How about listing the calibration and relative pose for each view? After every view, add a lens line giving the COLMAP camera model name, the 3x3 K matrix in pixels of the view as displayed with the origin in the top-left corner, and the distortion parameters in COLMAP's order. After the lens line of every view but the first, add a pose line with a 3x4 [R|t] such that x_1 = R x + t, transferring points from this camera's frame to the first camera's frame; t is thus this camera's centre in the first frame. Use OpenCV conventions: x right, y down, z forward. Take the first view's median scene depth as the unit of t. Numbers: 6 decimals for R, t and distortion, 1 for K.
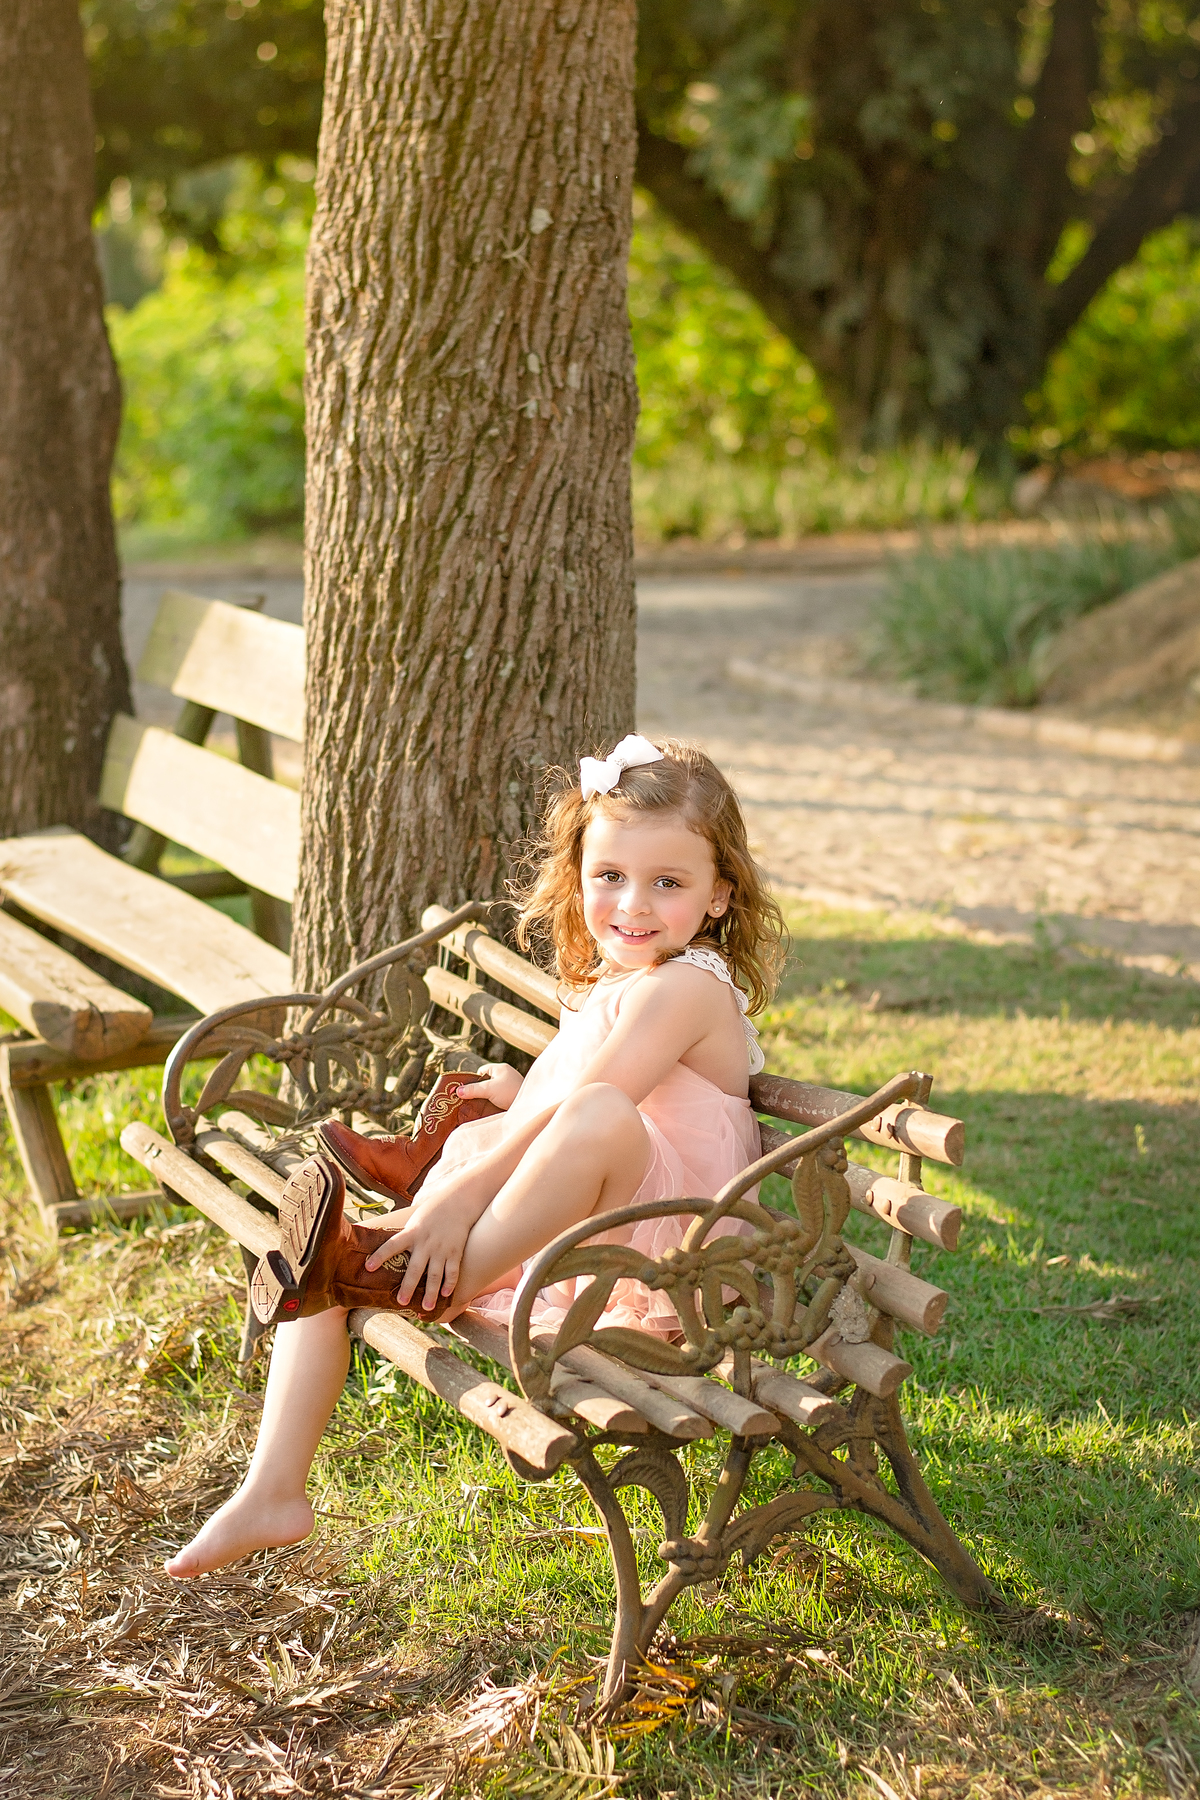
lens RADIAL K [[4094.5, 0, 600.0], [0, 4094.5, 900.0], [0, 0, 1]] dist [-0.067158, -0.288051]
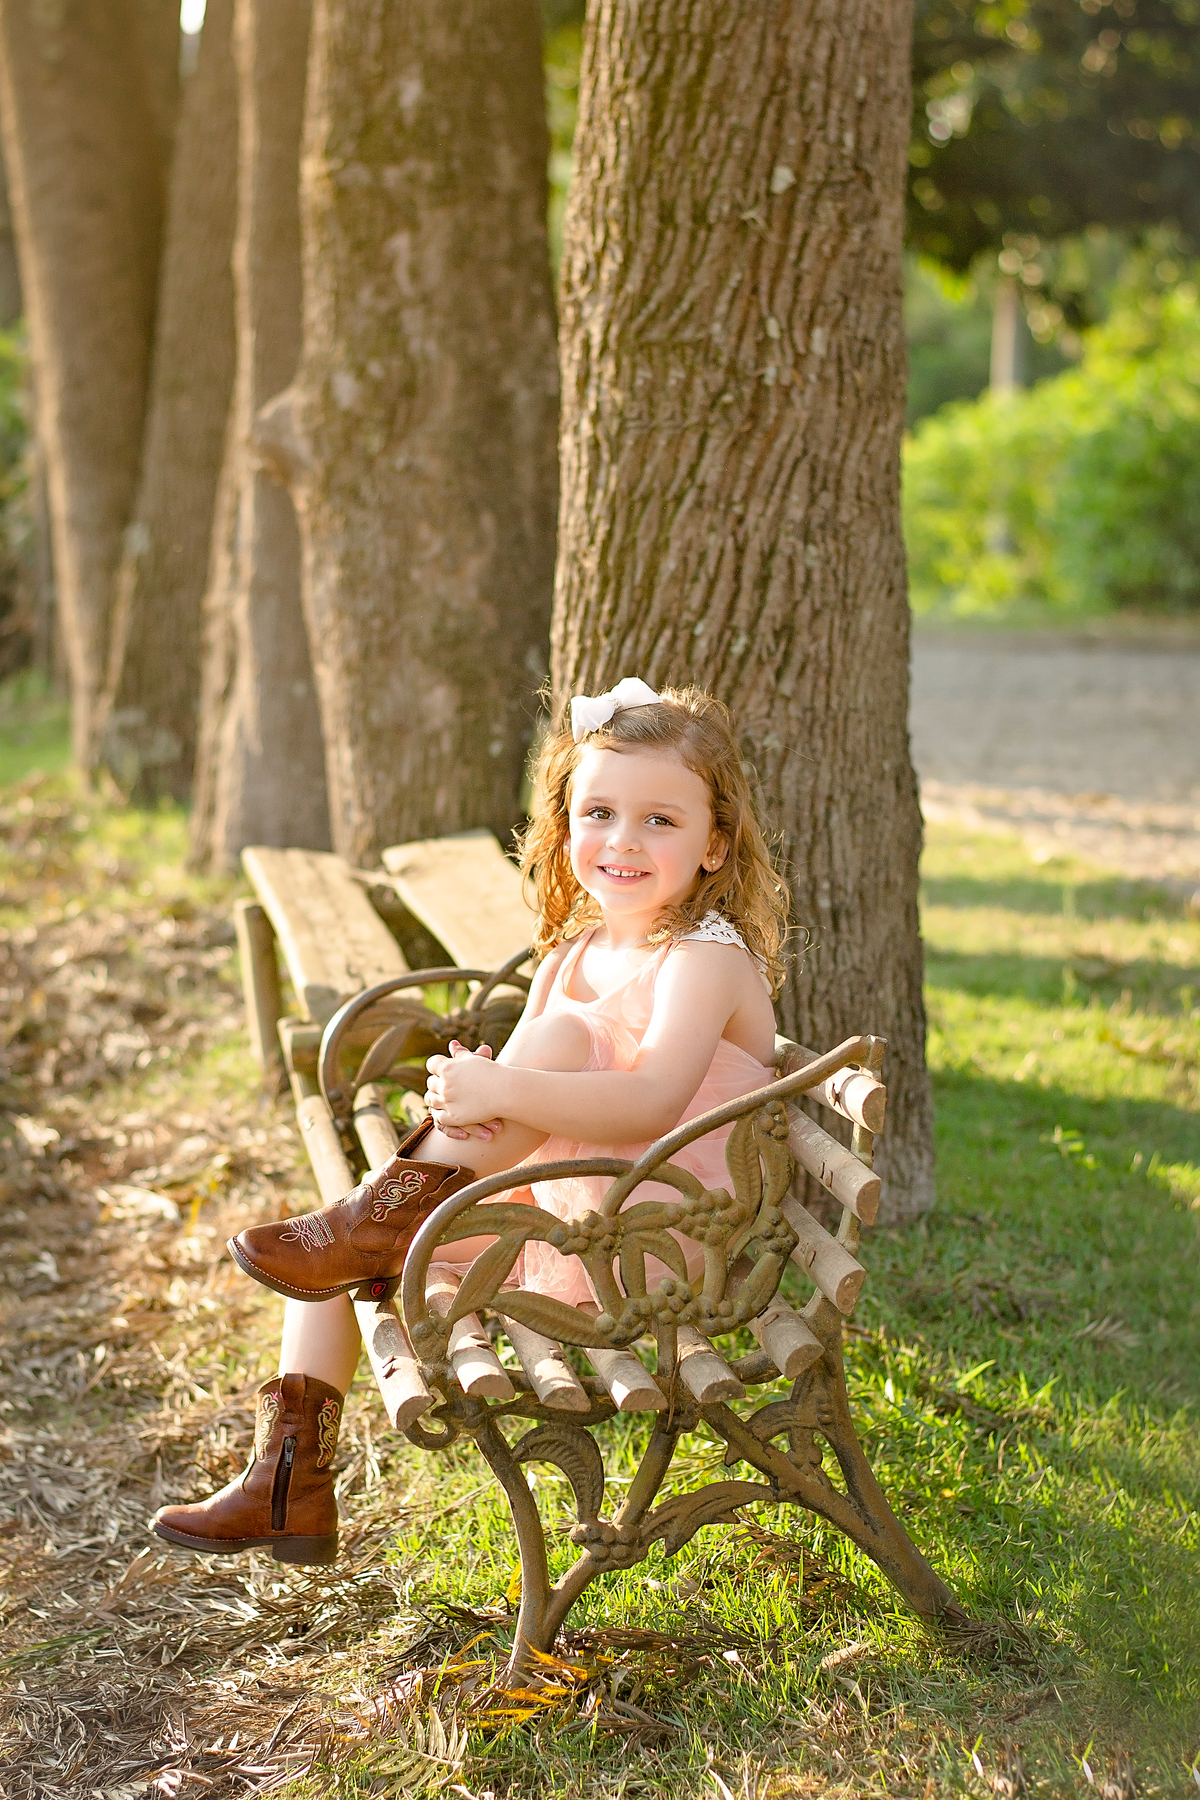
lens RADIAL K [[4094.5, 0, 600.0], [0, 4094.5, 900.0], [0, 0, 1]] dist [-0.067158, -0.288051]
pose [[0.973376, 0.025065, -0.227838, 0.166304], [-0.029921, 0.999392, -0.017884, 0.021569], [0.227252, 0.024225, 0.973535, 0.058205]]
